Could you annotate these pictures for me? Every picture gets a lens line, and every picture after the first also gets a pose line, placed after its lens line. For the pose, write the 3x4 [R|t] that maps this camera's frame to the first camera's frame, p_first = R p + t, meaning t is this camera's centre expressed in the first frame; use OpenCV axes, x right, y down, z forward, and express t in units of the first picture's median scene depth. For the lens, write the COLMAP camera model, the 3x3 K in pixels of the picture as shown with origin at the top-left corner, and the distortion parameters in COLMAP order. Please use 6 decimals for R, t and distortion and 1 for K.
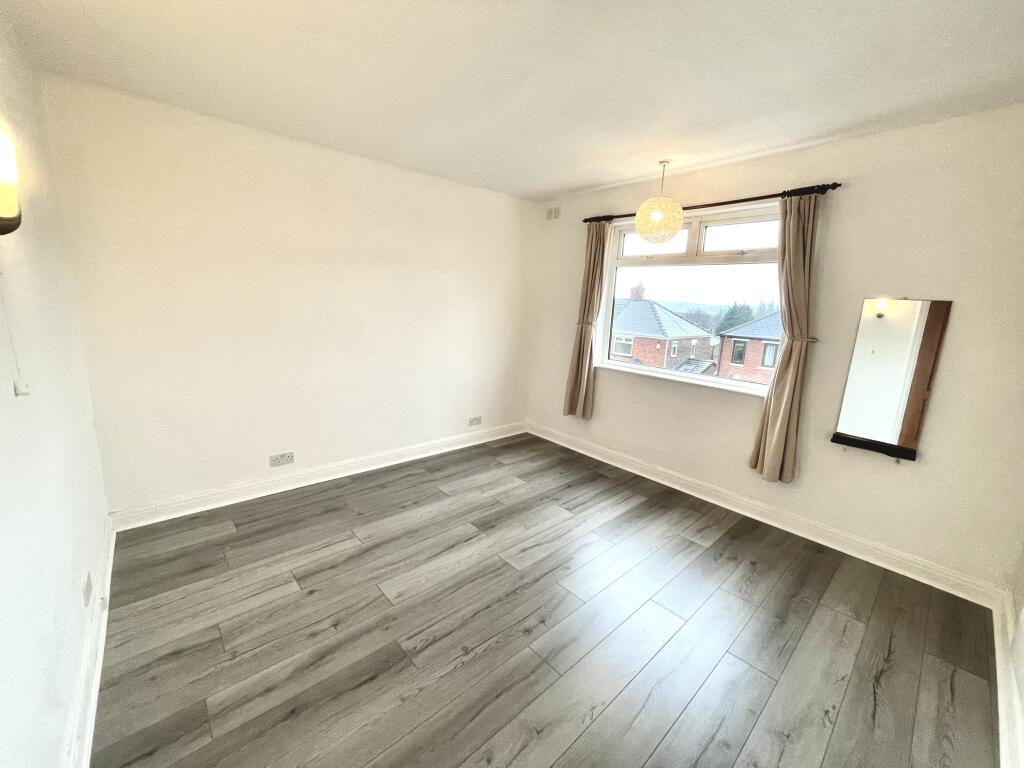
lens RADIAL K [[410.9, 0, 509.5], [0, 410.9, 383.5], [0, 0, 1]] dist [-0.002276, -0.000040]
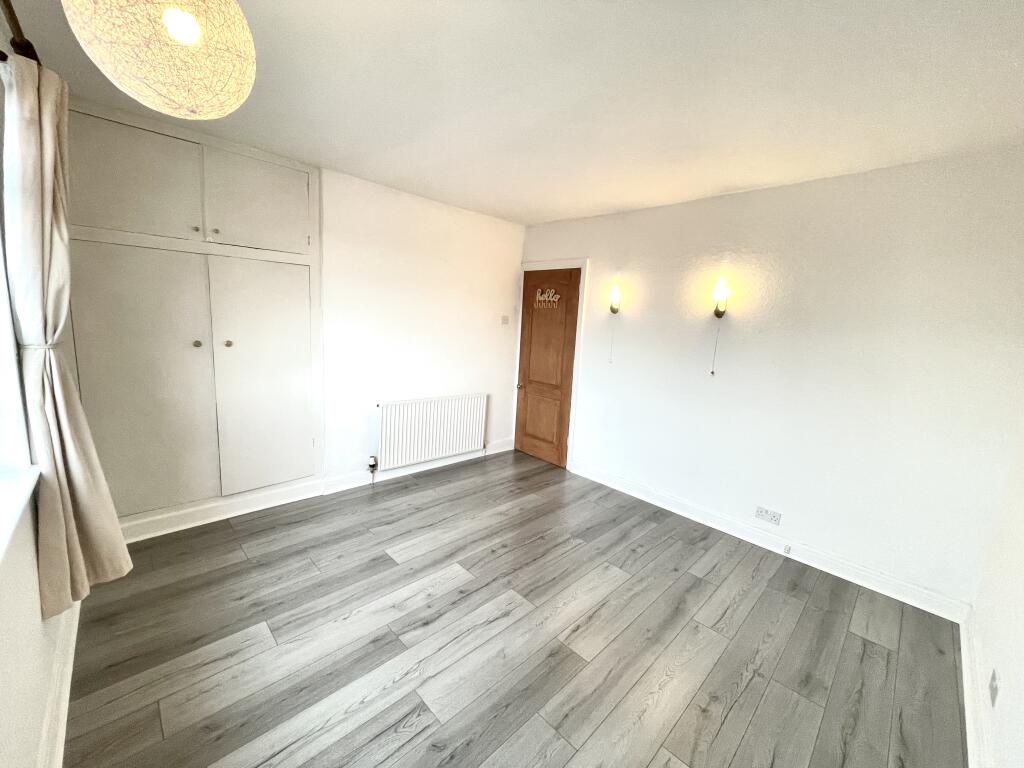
lens RADIAL K [[410.9, 0, 513.1], [0, 410.9, 383.2], [0, 0, 1]] dist [-0.002276, -0.000040]
pose [[-0.994074, -0.090634, -0.060020, 0.122291], [-0.105894, 0.932152, 0.346235, -0.352724], [0.024567, 0.350539, -0.936226, 1.721057]]
